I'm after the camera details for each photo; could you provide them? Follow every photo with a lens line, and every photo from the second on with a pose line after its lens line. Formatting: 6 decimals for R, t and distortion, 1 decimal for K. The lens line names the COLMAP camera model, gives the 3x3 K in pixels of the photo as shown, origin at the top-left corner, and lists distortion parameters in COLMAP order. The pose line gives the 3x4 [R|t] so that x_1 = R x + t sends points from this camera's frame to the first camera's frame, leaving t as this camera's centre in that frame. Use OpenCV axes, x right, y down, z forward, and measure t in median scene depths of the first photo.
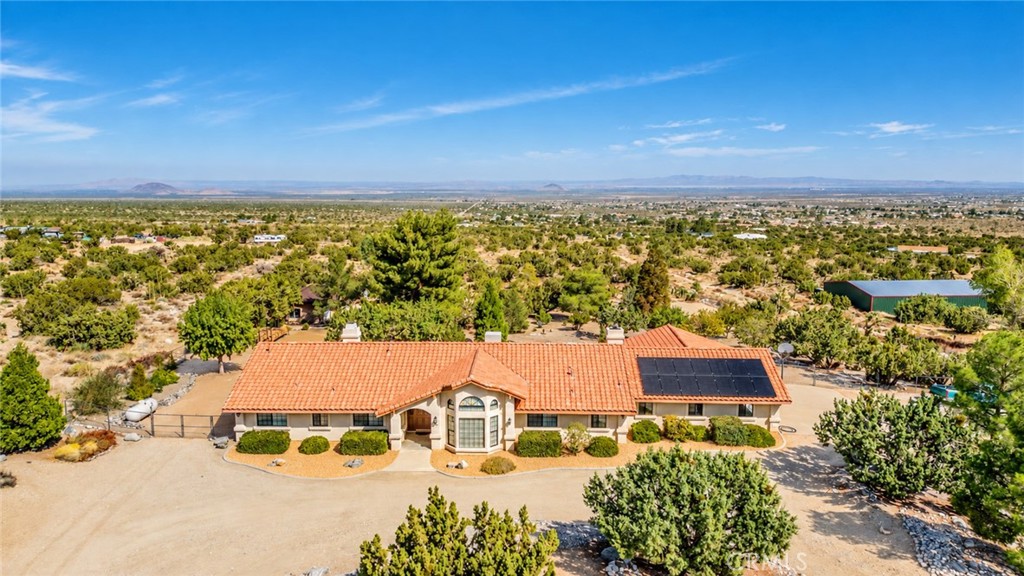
lens RADIAL K [[716.2, 0, 513.1], [0, 716.2, 284.5], [0, 0, 1]] dist [0.027921, -0.006300]
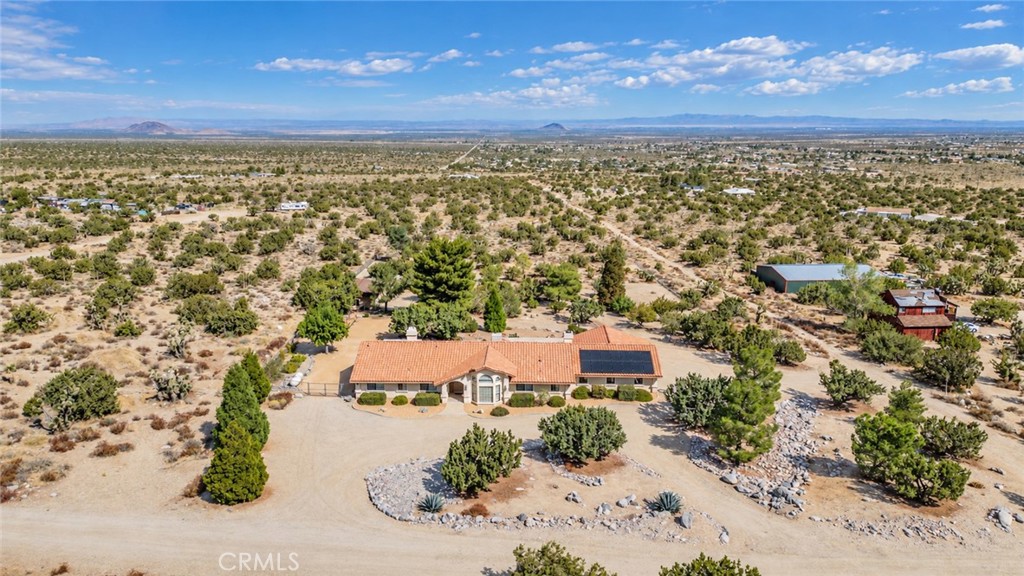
lens RADIAL K [[716.2, 0, 512.0], [0, 716.2, 291.5], [0, 0, 1]] dist [0.027921, -0.006300]
pose [[0.999995, 0.000012, -0.003015, 0.009780], [0.000265, 0.995783, 0.091735, -0.142614], [0.003003, -0.091735, 0.995779, -0.513036]]
